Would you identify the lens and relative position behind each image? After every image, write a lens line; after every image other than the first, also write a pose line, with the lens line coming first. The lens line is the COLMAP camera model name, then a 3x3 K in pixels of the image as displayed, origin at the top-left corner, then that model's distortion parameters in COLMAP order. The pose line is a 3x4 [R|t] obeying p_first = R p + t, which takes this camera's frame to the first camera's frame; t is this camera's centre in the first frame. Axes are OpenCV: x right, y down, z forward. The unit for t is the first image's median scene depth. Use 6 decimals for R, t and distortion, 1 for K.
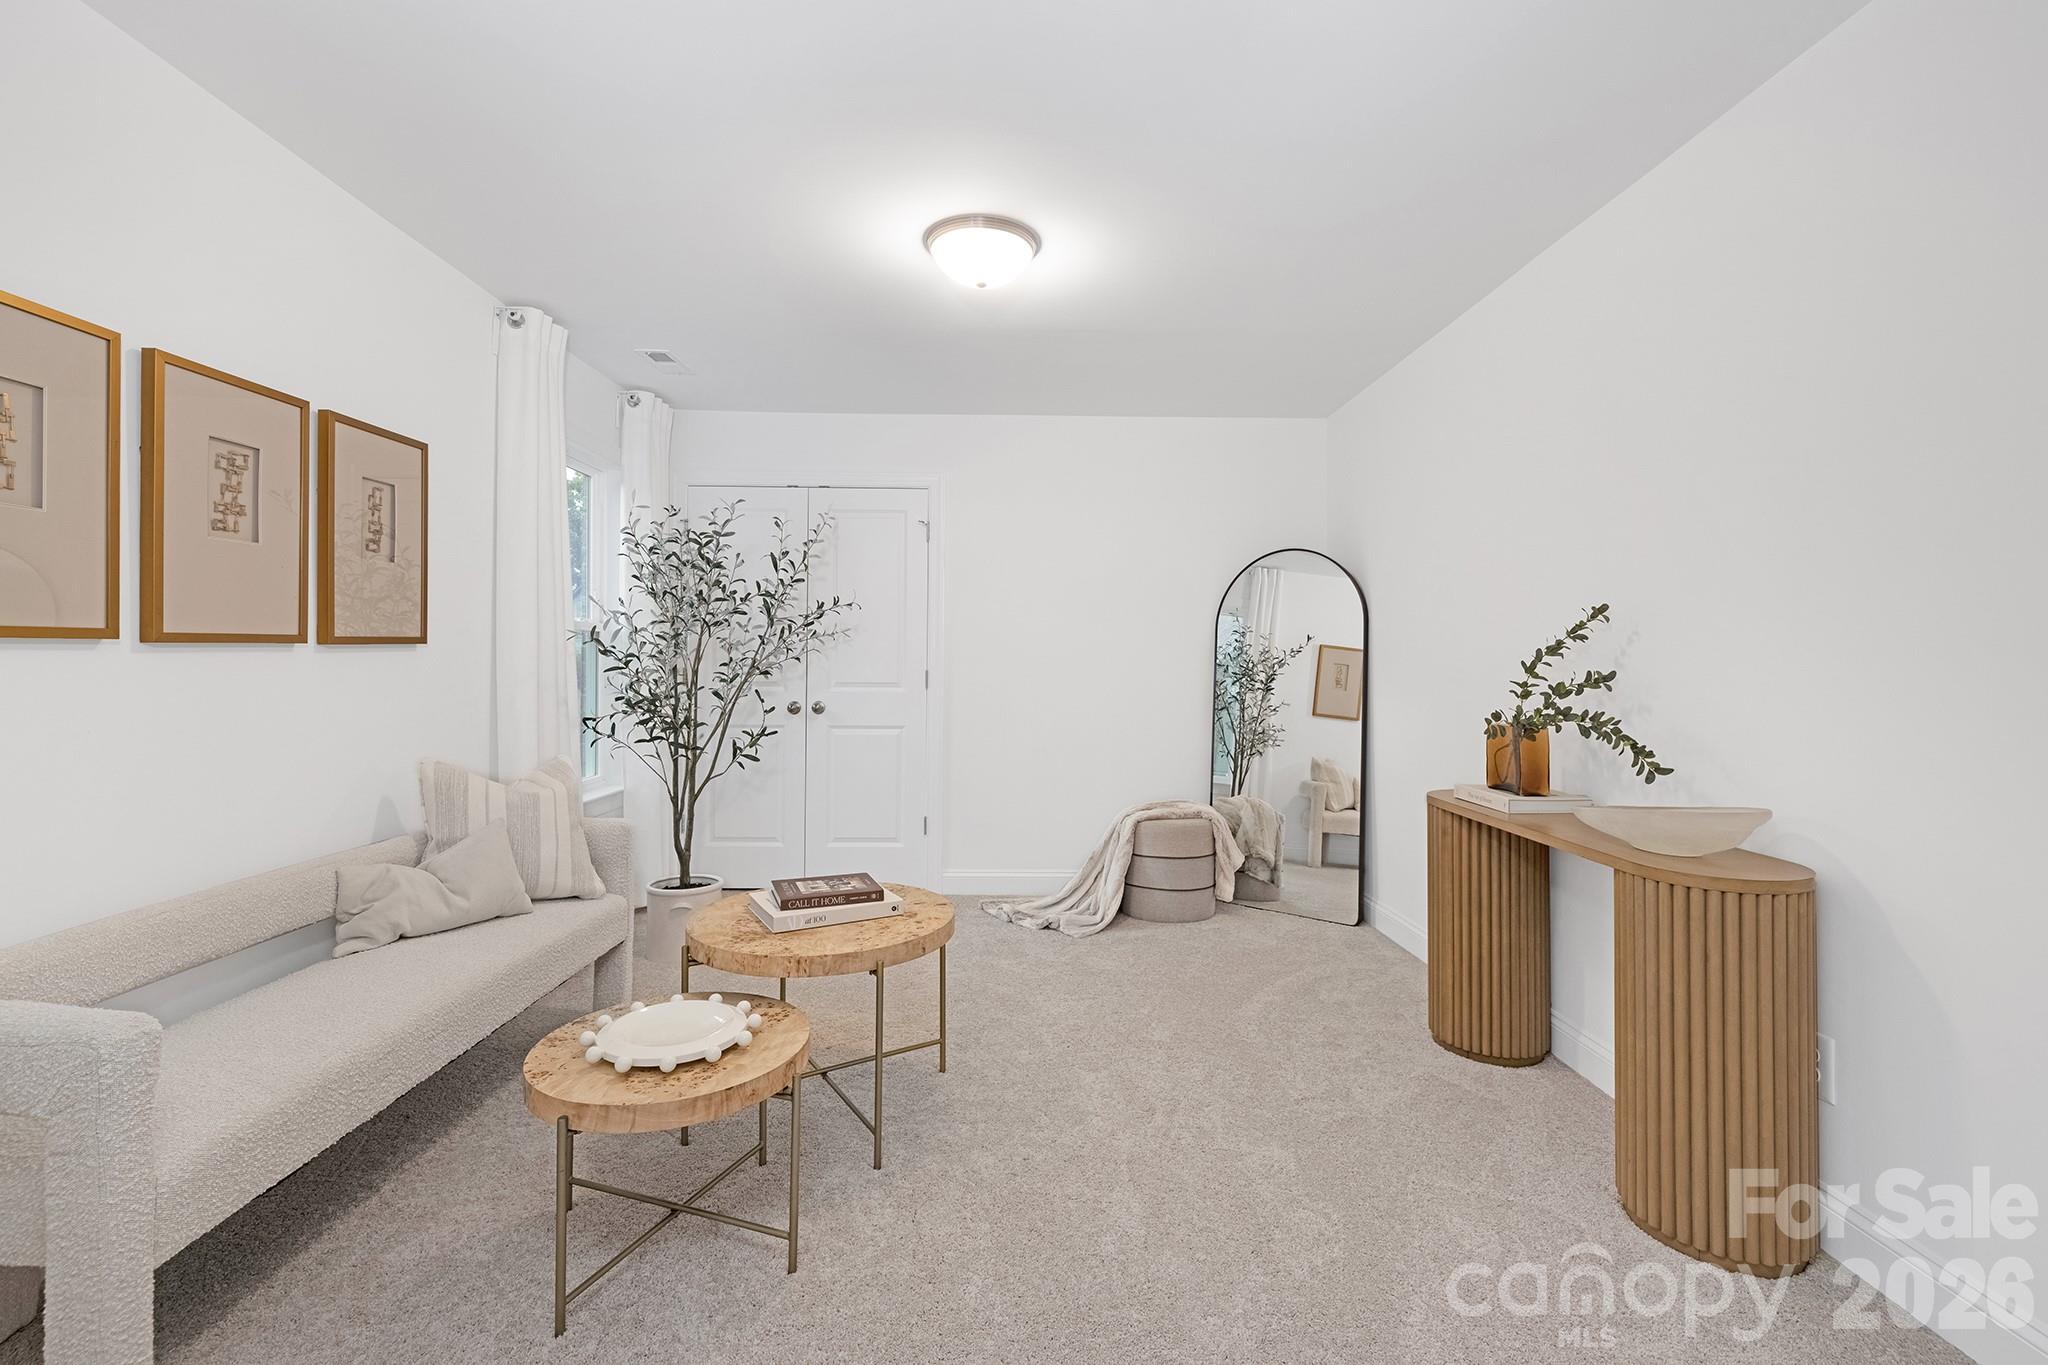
lens RADIAL K [[864.0, 0, 1023.6], [0, 864.0, 667.6], [0, 0, 1]] dist [0.018512, 0.000436]
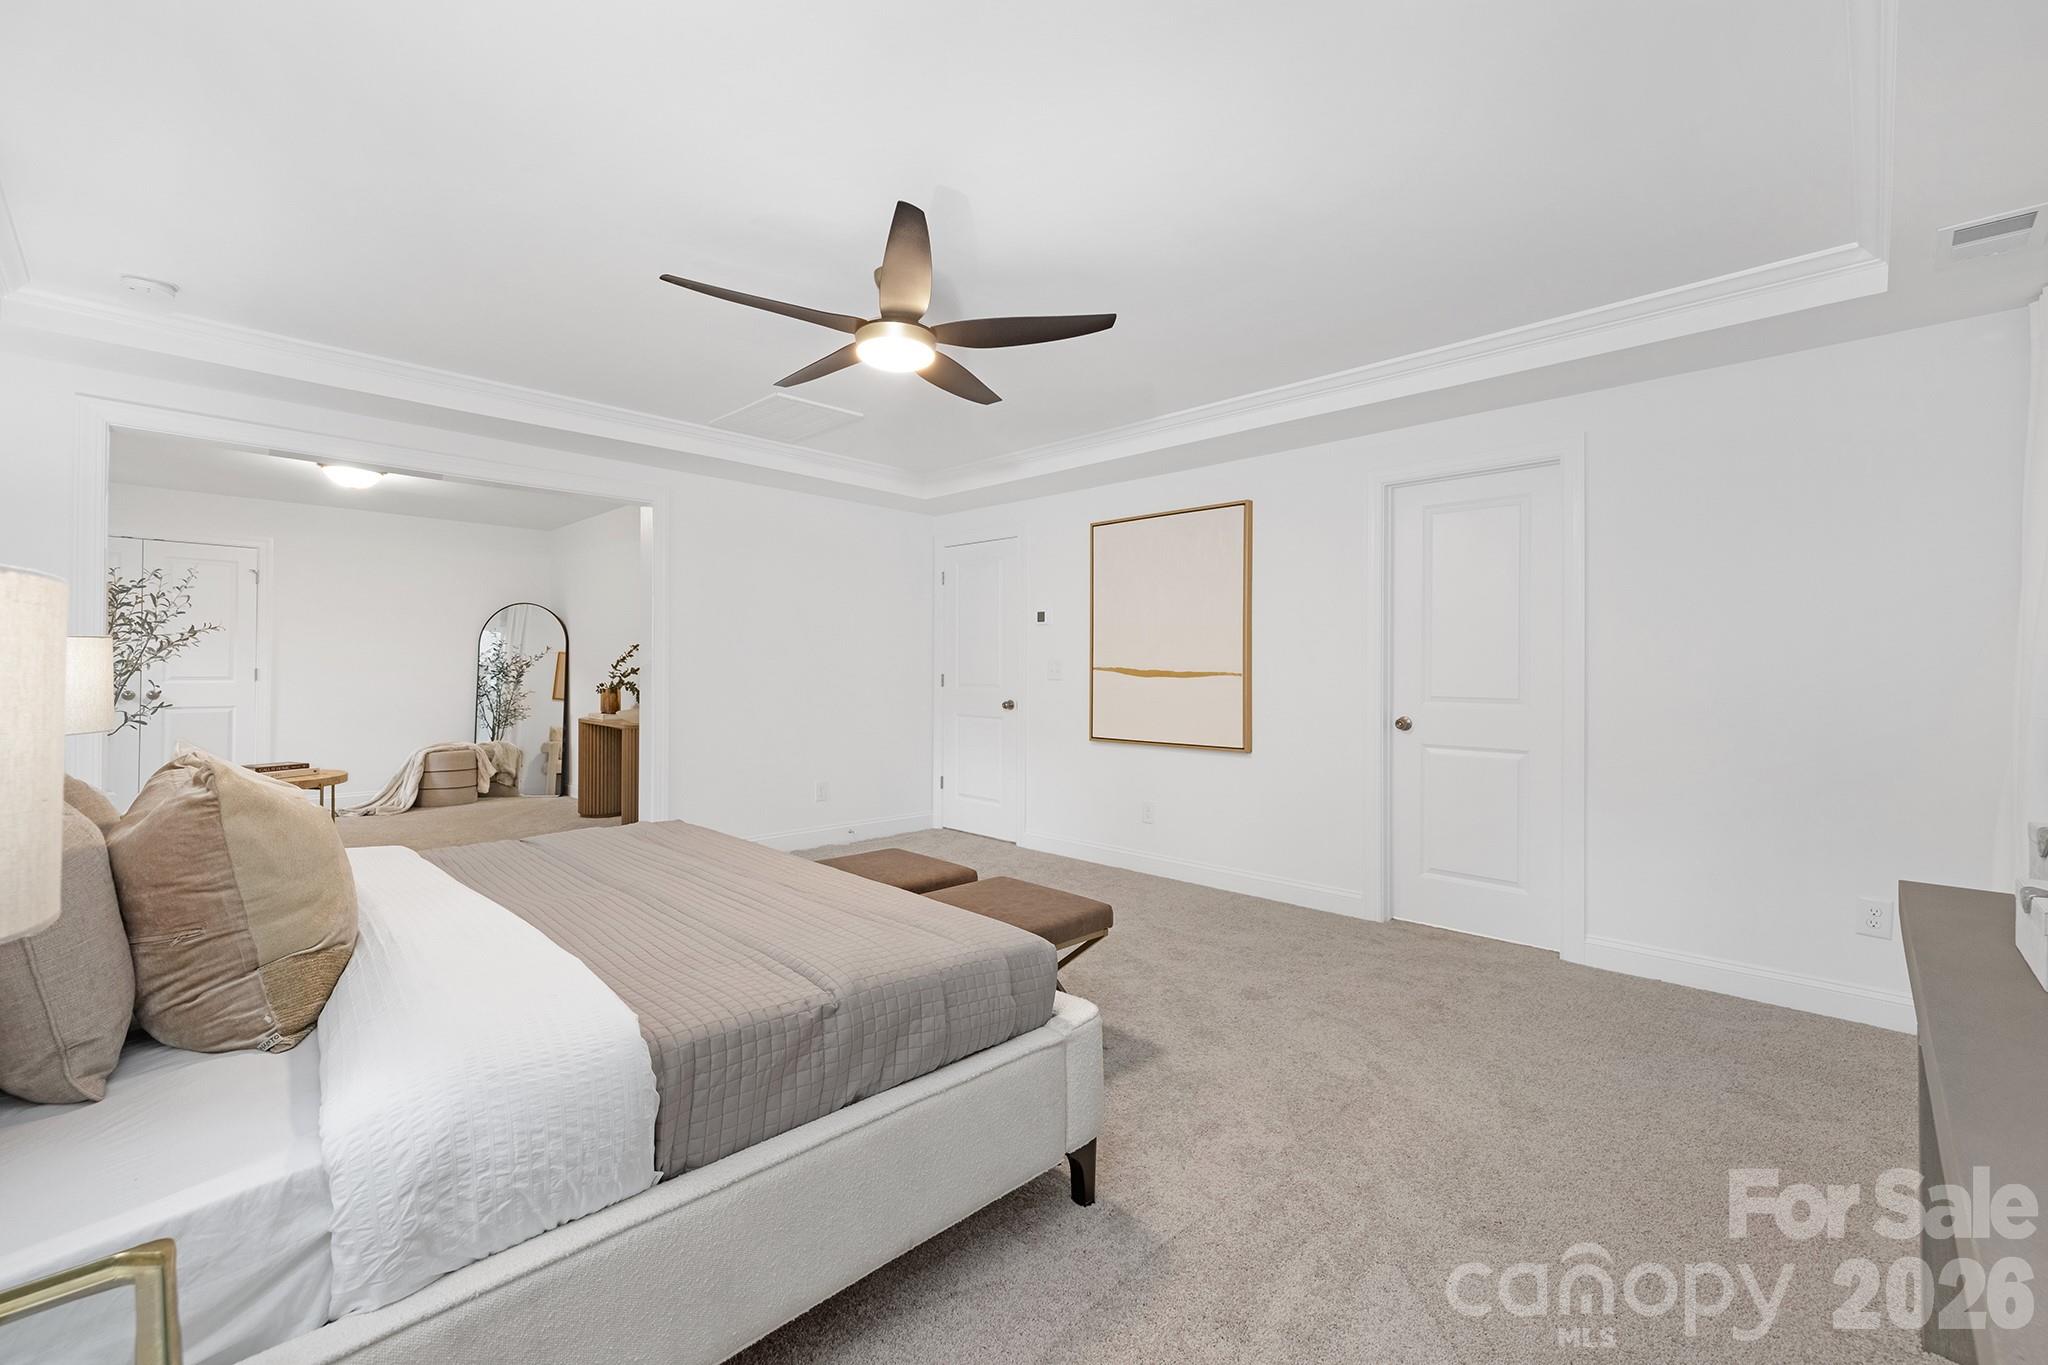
lens RADIAL K [[864.0, 0, 1018.4], [0, 864.0, 656.7], [0, 0, 1]] dist [0.018512, 0.000436]
pose [[0.713113, 0.009391, 0.700986, -0.256529], [0.000540, 0.999903, -0.013944, 0.004738], [-0.701048, 0.010323, 0.713039, -1.118529]]
